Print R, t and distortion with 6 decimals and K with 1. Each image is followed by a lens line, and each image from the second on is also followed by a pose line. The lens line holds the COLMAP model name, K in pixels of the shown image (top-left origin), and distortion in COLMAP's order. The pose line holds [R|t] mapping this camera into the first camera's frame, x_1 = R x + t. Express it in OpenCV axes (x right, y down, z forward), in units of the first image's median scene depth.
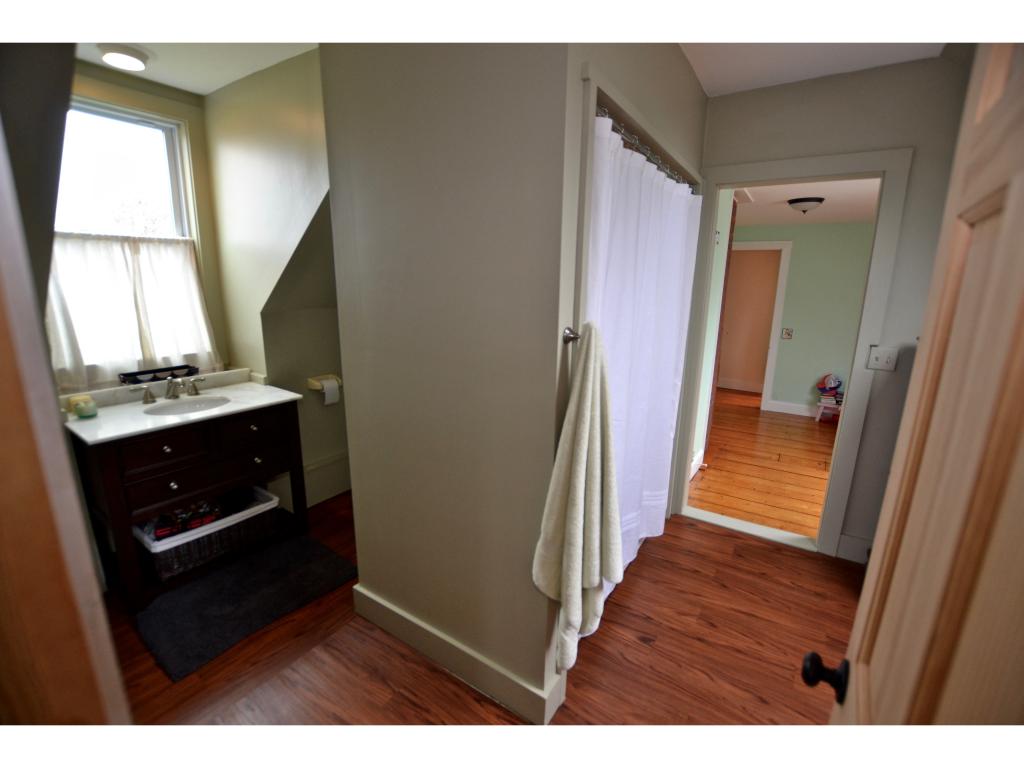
lens RADIAL K [[455.8, 0, 509.4], [0, 455.8, 385.2], [0, 0, 1]] dist [-0.032030, 0.003664]
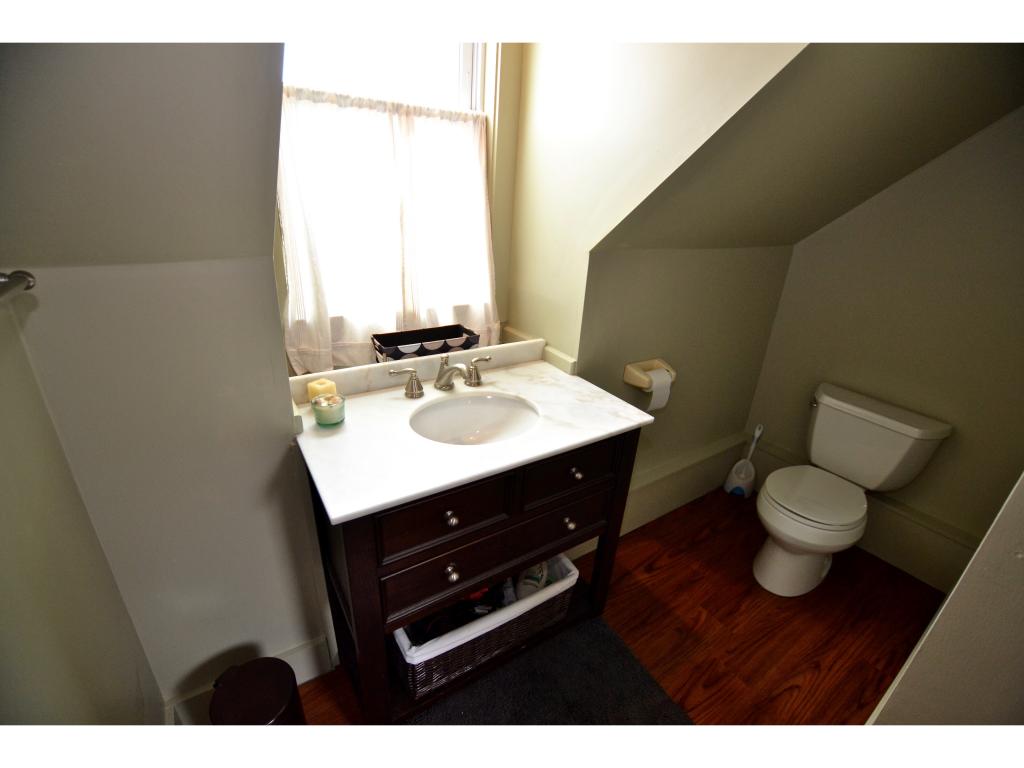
lens RADIAL K [[455.8, 0, 516.8], [0, 455.8, 388.8], [0, 0, 1]] dist [-0.032030, 0.003664]
pose [[0.925107, 0.177931, -0.335437, -0.446918], [-0.121687, 0.975744, 0.181977, -0.092506], [0.359680, -0.127530, 0.924320, 0.457049]]
